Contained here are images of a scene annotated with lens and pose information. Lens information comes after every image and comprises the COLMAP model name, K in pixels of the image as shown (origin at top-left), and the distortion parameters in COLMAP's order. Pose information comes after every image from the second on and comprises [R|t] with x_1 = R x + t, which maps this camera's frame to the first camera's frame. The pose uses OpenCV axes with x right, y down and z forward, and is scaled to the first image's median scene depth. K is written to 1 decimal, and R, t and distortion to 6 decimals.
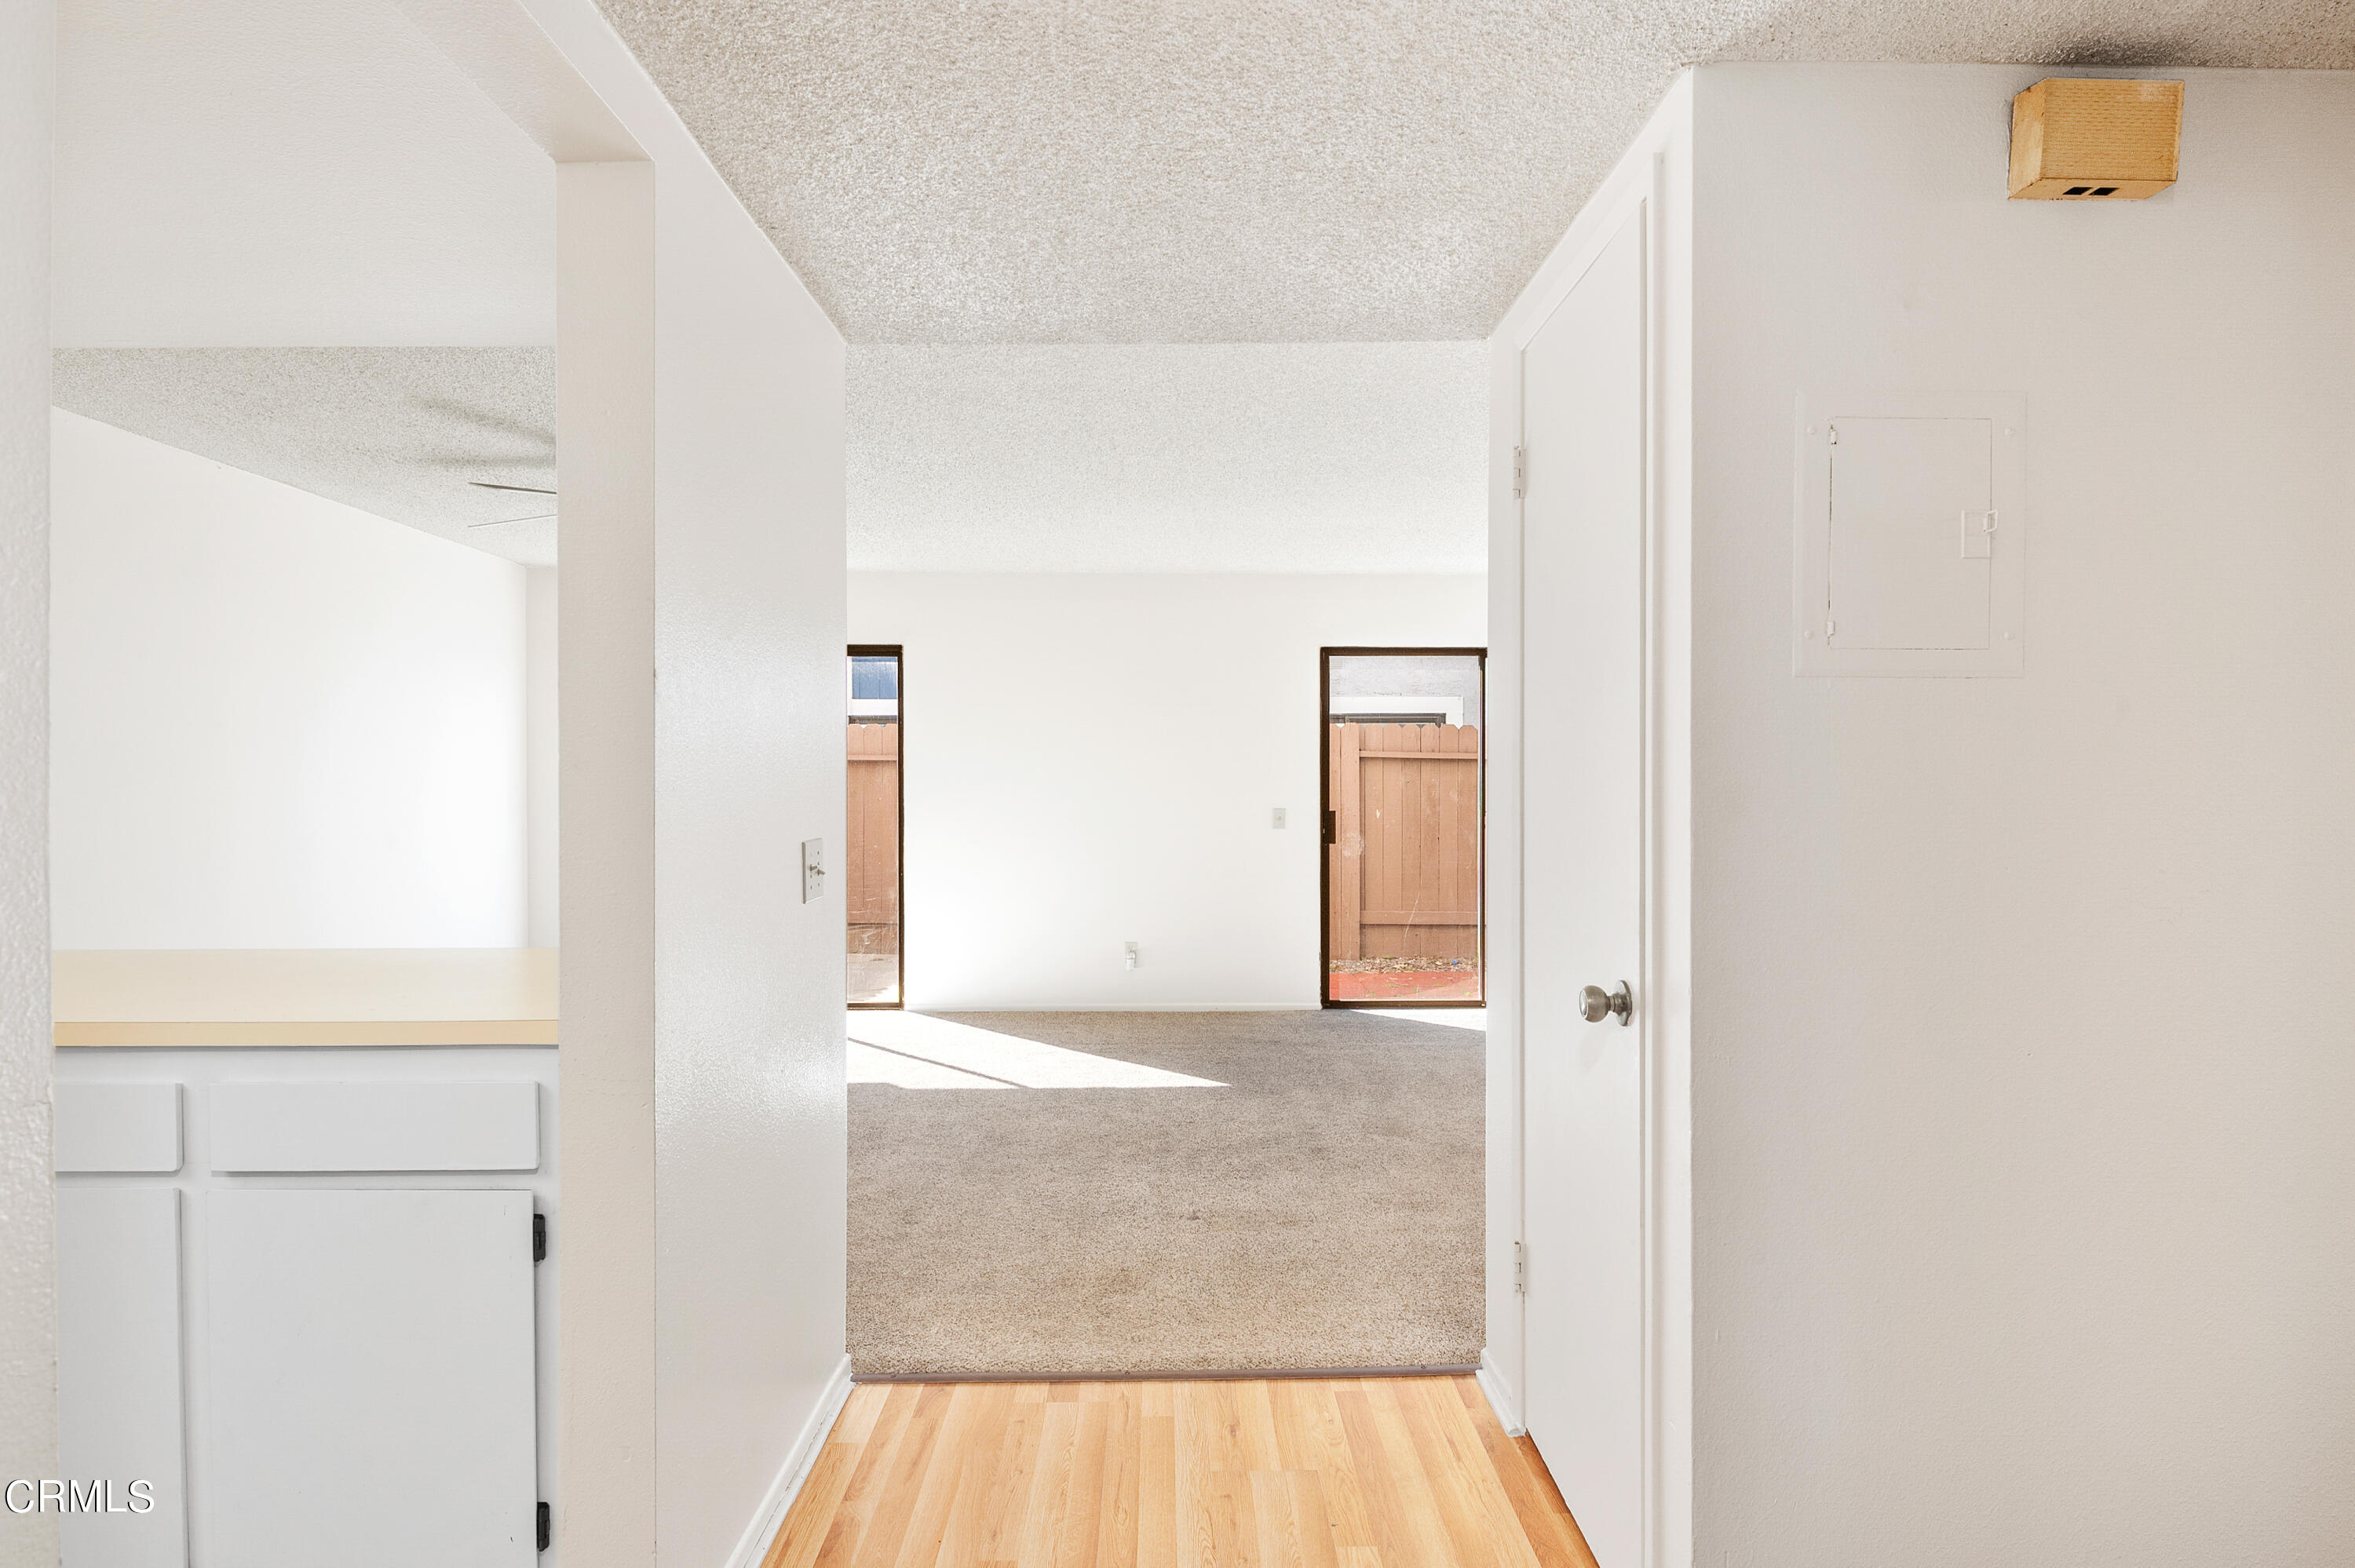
lens RADIAL K [[1255.2, 0, 1188.9], [0, 1255.2, 788.7], [0, 0, 1]] dist [0.016200, -0.012603]
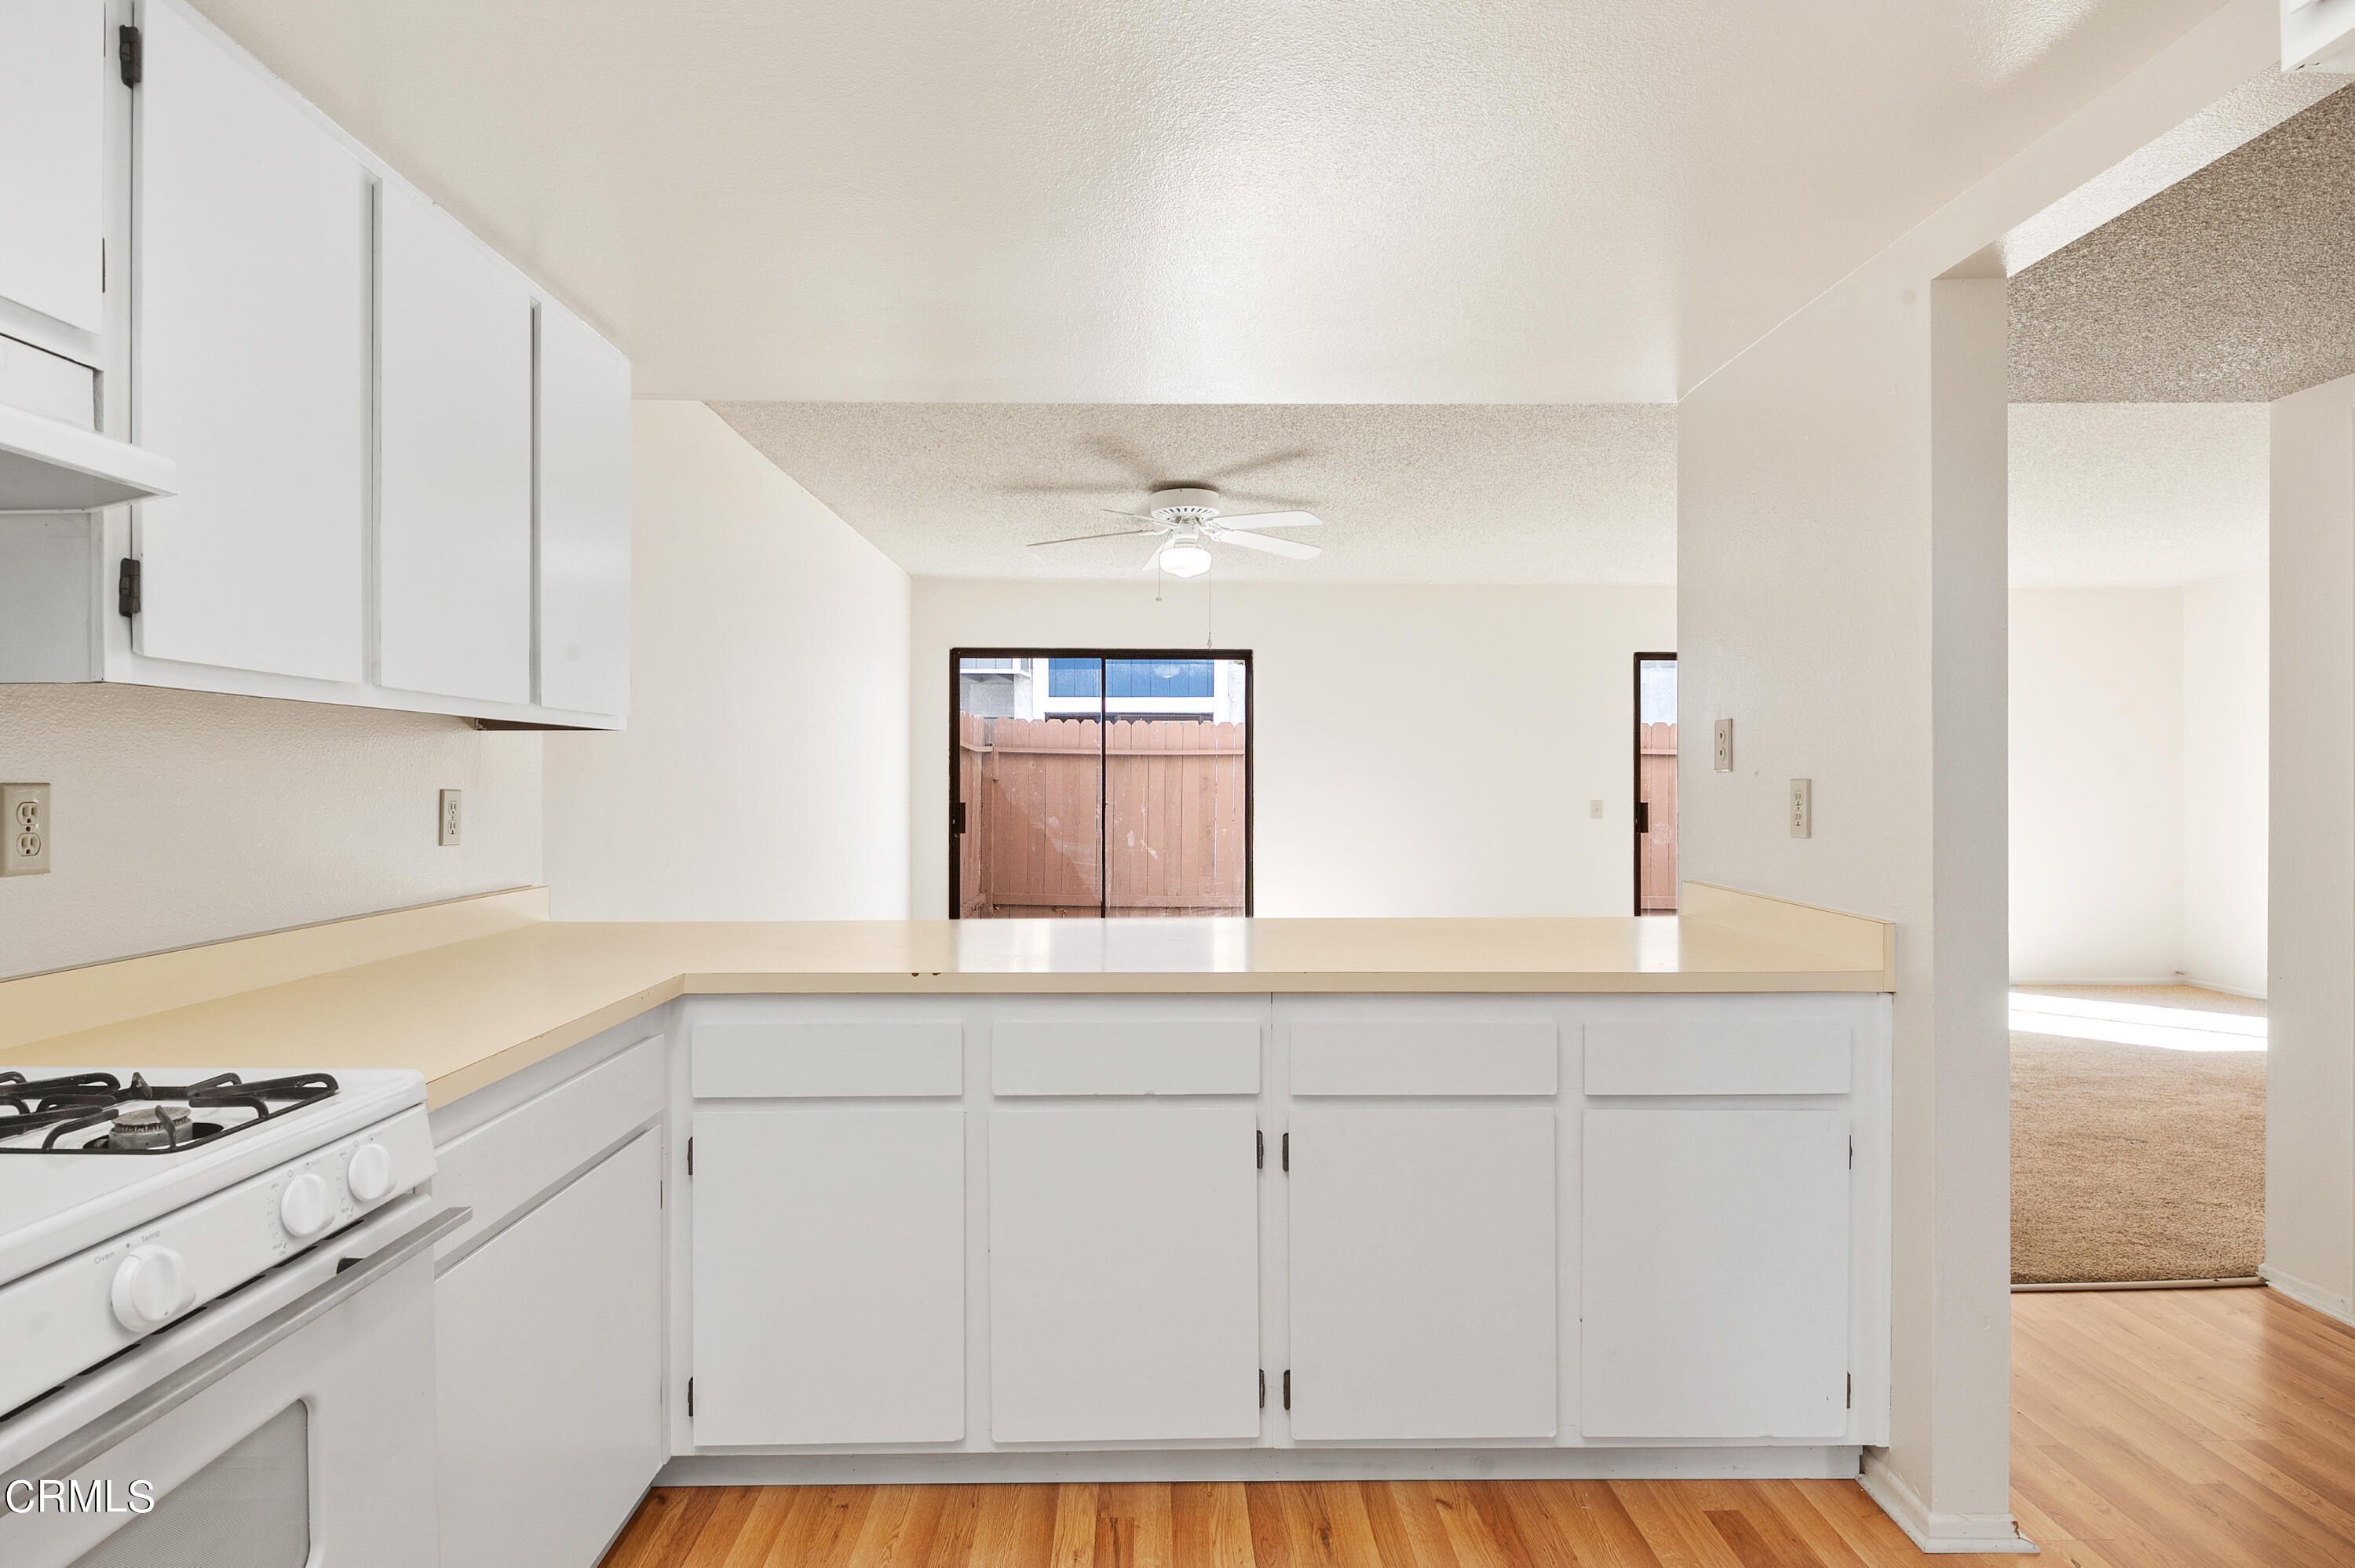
lens RADIAL K [[1190.3, 0, 1186.2], [0, 1190.3, 787.8], [0, 0, 1]] dist [-0.003905, -0.000450]
pose [[0.999986, 0.002670, 0.004495, -0.290682], [-0.002697, 0.999979, 0.005955, -0.000567], [-0.004479, -0.005967, 0.999972, -0.035944]]
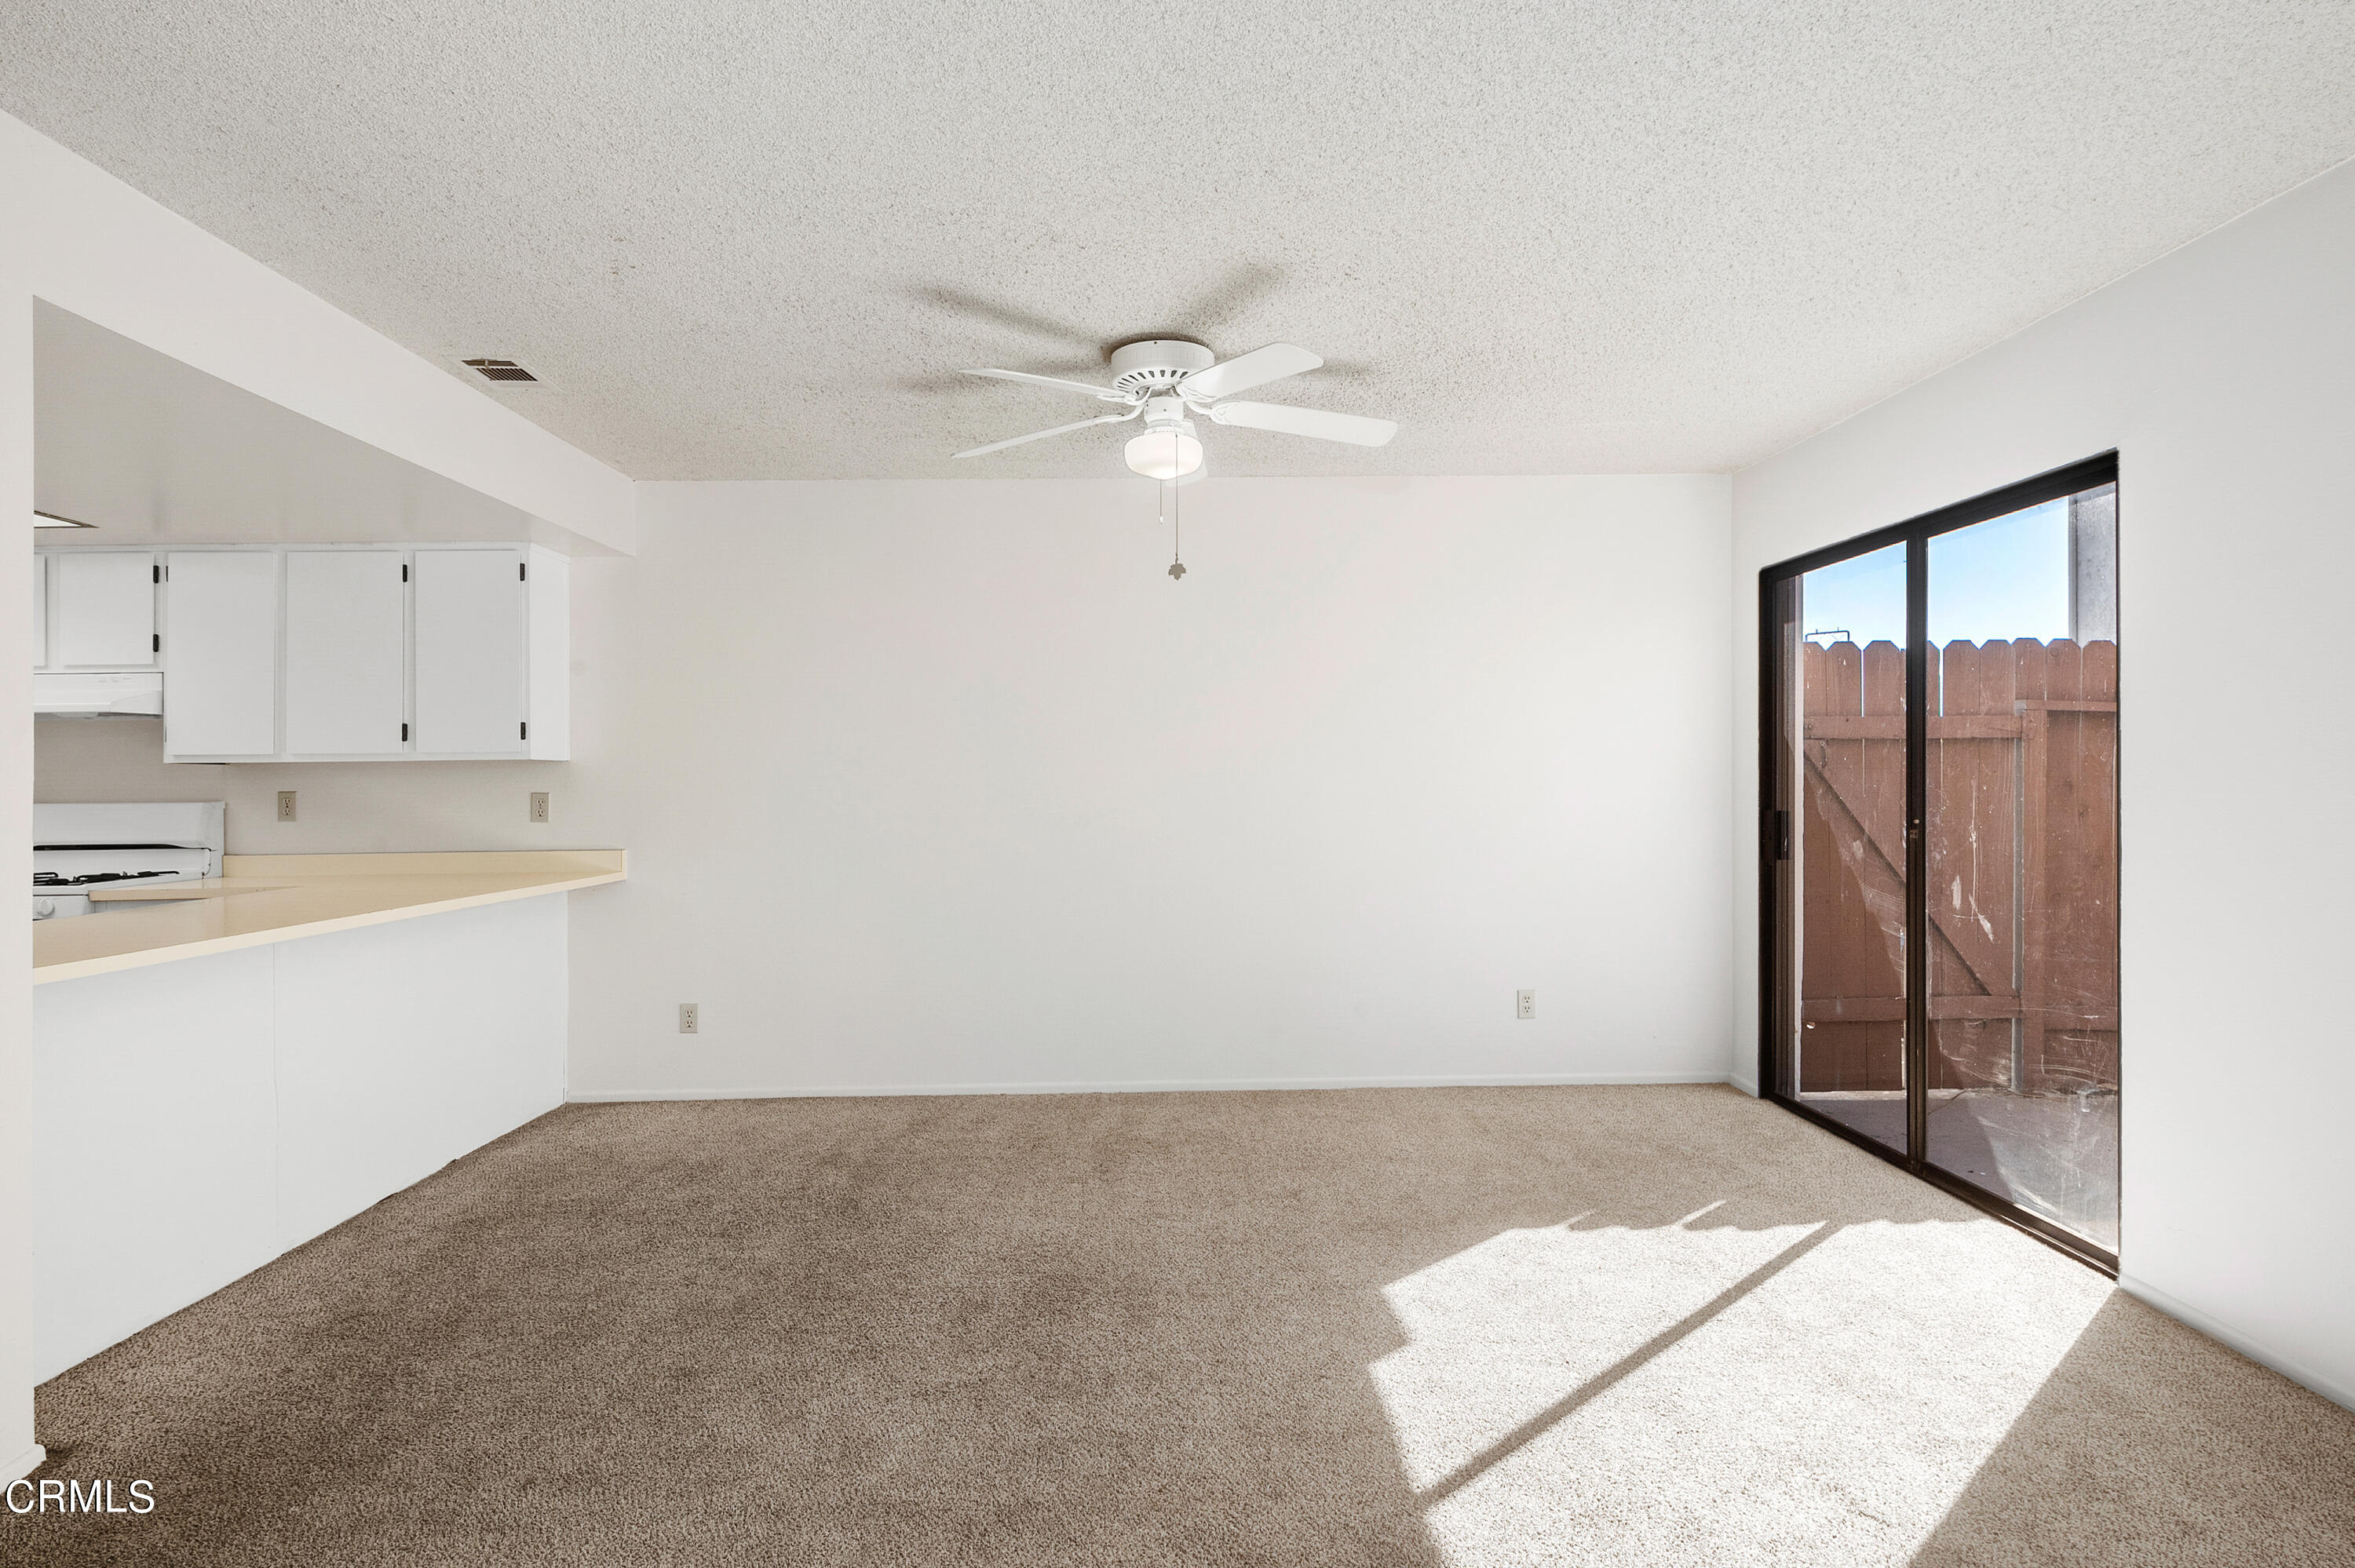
lens RADIAL K [[1255.2, 0, 1184.6], [0, 1255.2, 793.2], [0, 0, 1]] dist [0.016200, -0.012603]
pose [[0.000913, 0.015267, -0.999883, 0.206769], [0.010773, 0.999825, 0.015276, -0.004556], [0.999942, -0.010786, 0.000749, 0.673127]]
